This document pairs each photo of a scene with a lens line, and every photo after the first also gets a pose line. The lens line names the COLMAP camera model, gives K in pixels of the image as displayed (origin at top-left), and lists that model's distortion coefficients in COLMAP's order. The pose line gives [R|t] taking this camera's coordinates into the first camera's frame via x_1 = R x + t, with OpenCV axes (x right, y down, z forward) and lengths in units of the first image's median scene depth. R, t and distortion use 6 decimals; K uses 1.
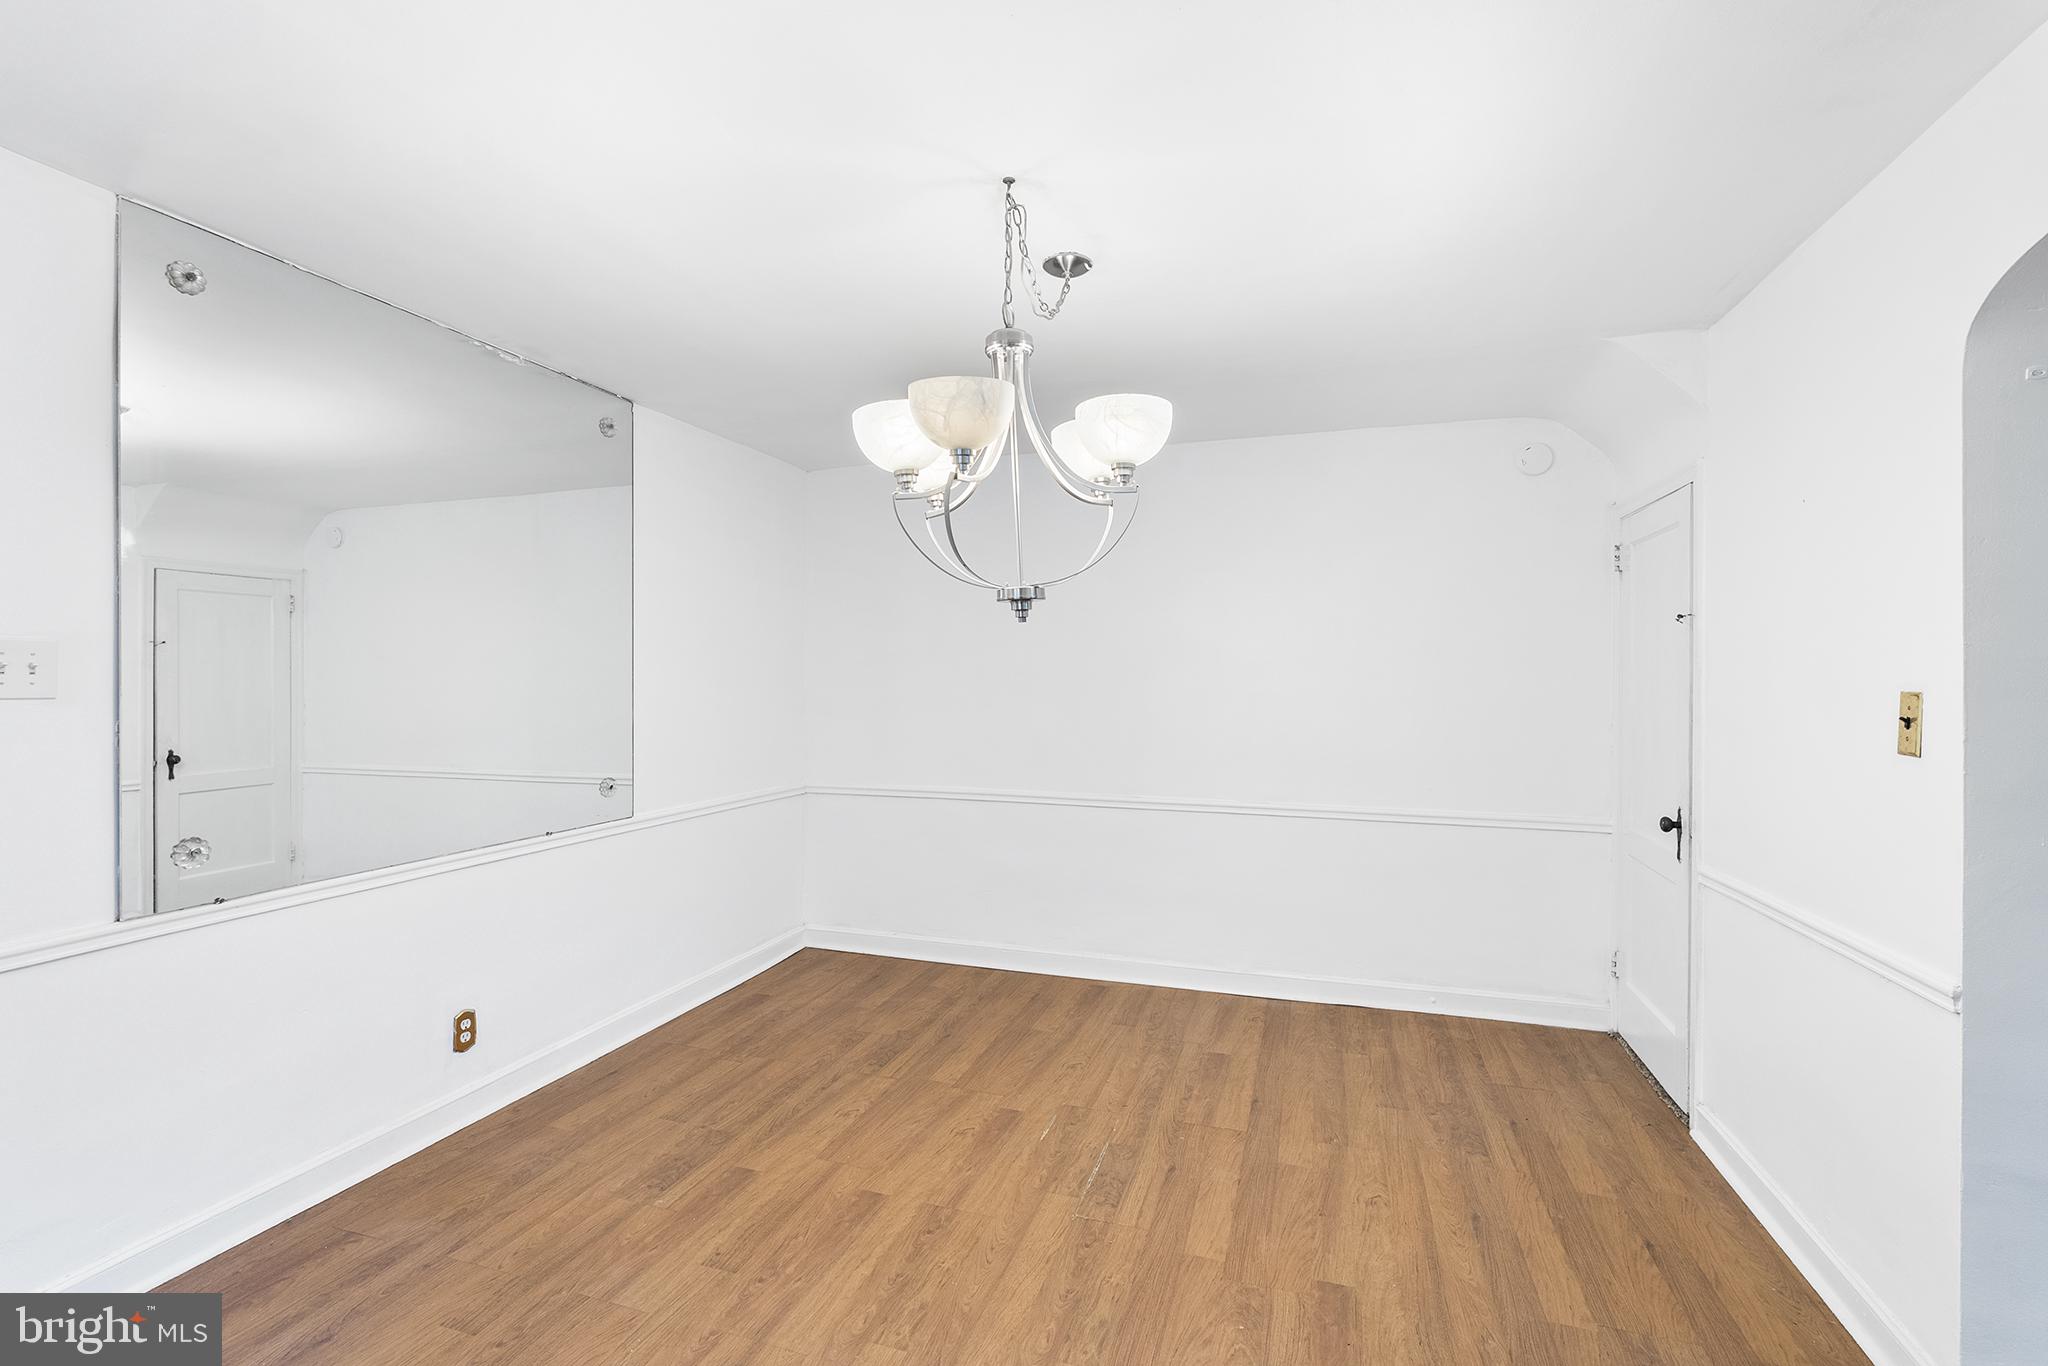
lens RADIAL K [[921.1, 0, 1018.6], [0, 921.1, 683.0], [0, 0, 1]] dist [-0.006054, 0.000608]
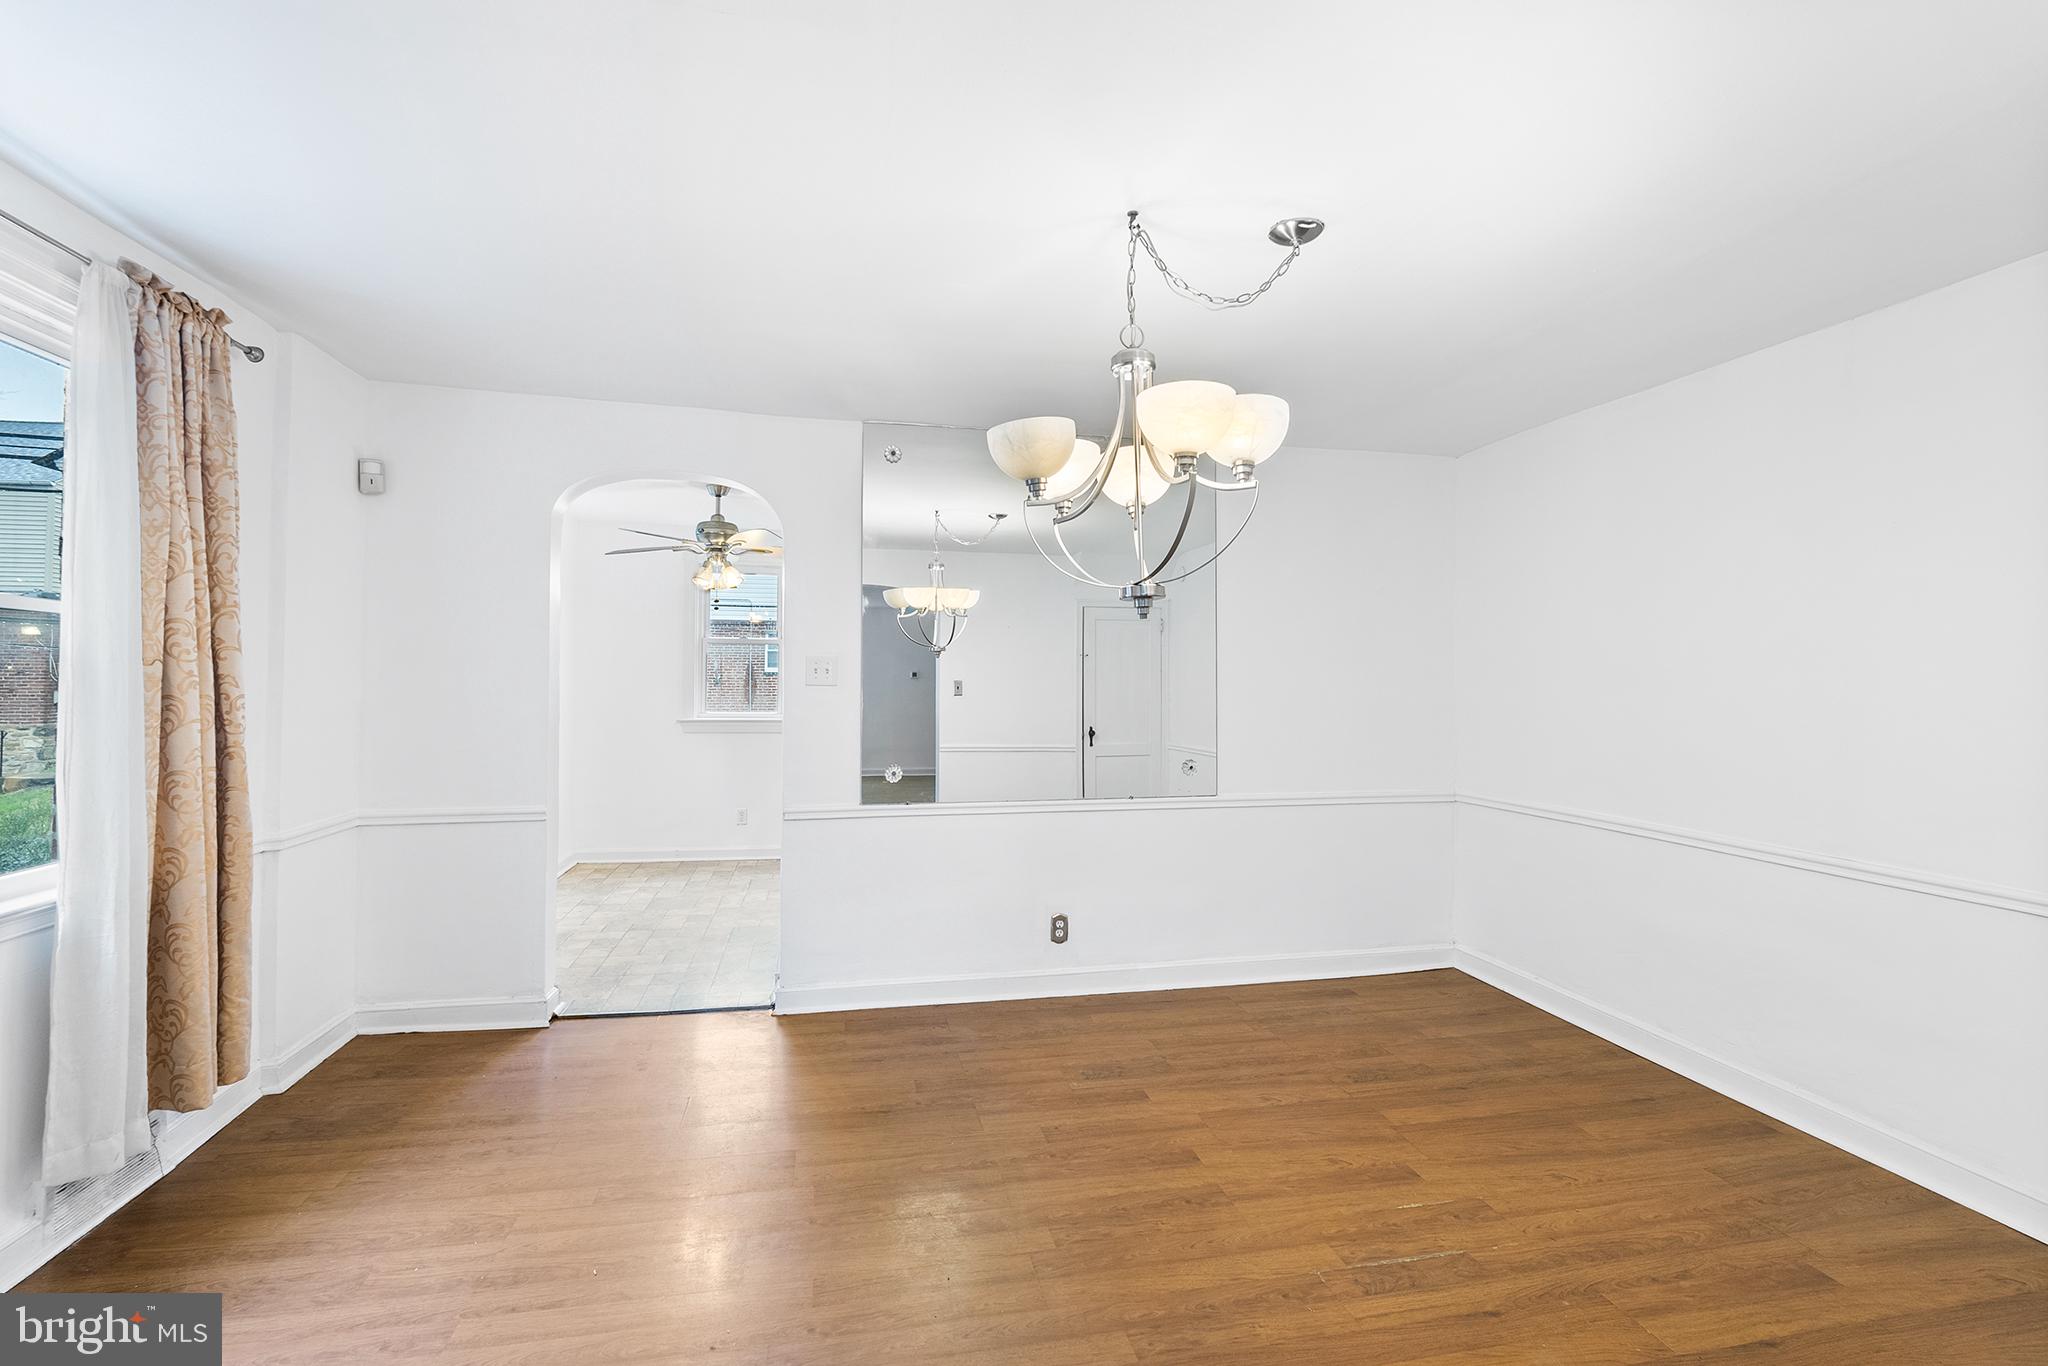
lens RADIAL K [[921.1, 0, 1005.0], [0, 921.1, 668.4], [0, 0, 1]] dist [-0.006054, 0.000608]
pose [[0.483057, -0.011415, -0.875514, 0.577943], [-0.007093, 0.999831, -0.016949, 0.006657], [0.875560, 0.014398, 0.482895, 0.240379]]
